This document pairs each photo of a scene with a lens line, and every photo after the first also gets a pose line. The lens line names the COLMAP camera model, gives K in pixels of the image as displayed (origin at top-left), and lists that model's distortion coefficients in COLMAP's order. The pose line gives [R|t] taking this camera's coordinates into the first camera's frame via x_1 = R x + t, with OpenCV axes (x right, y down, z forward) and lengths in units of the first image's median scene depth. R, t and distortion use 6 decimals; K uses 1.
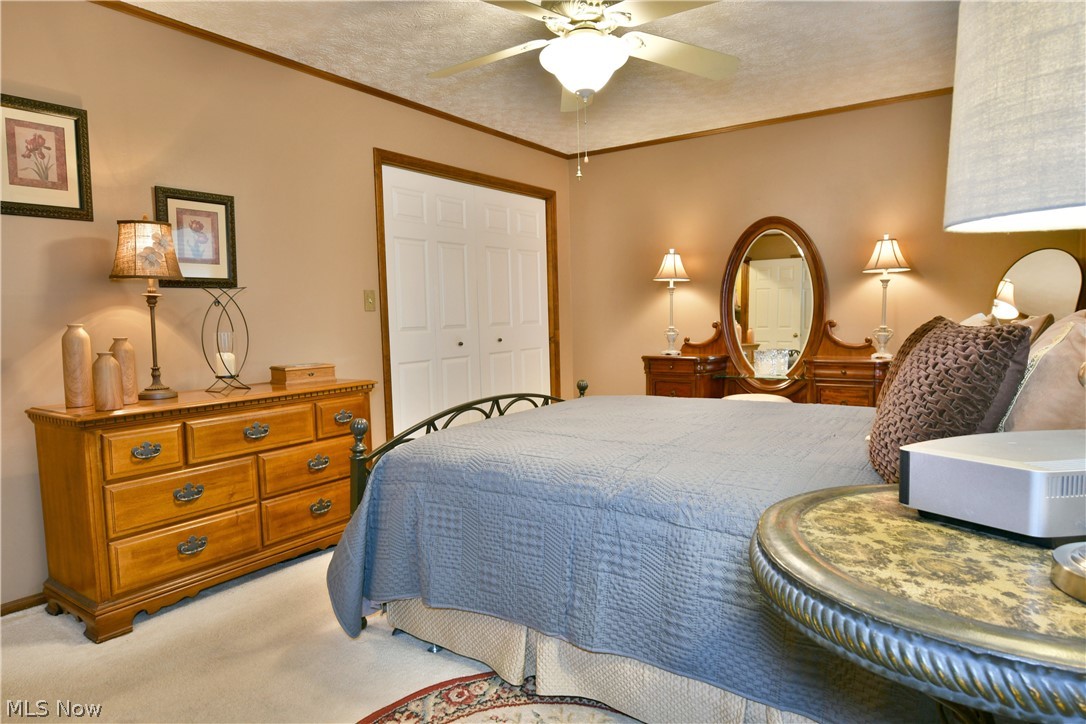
lens RADIAL K [[662.7, 0, 538.0], [0, 662.7, 361.3], [0, 0, 1]] dist [0.001491, -0.000042]
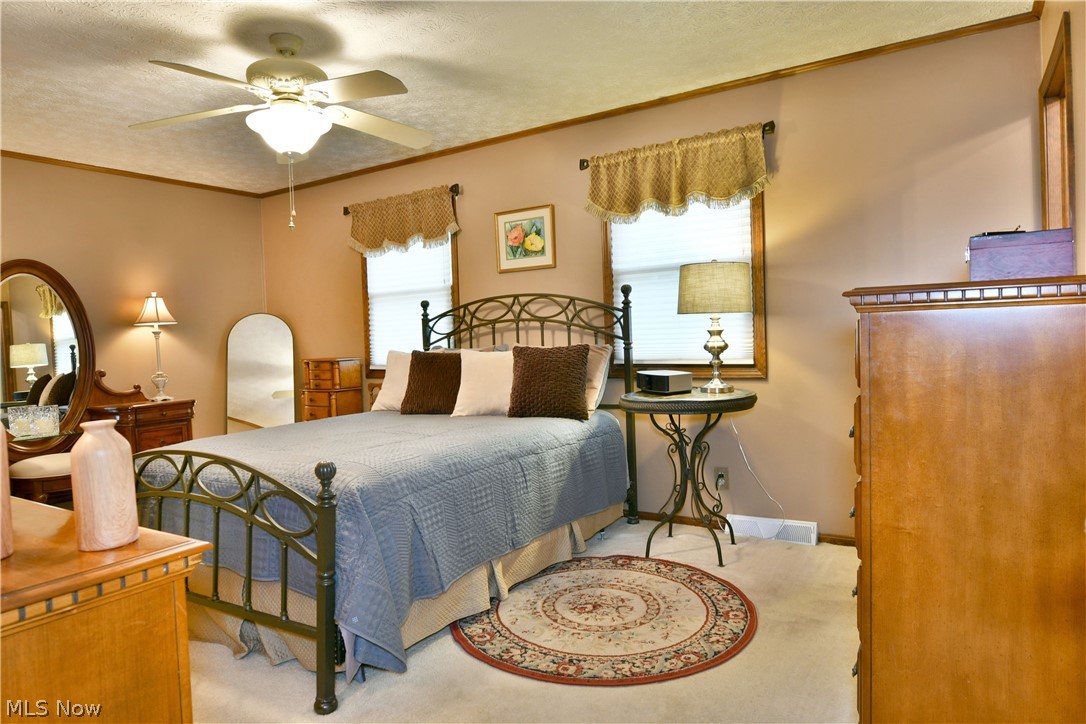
lens RADIAL K [[662.7, 0, 538.0], [0, 662.7, 361.3], [0, 0, 1]] dist [0.001491, -0.000042]
pose [[-0.045815, -0.015931, 0.998823, -0.642262], [0.118244, 0.992757, 0.021258, -0.019328], [-0.991927, 0.119079, -0.043600, 0.406306]]
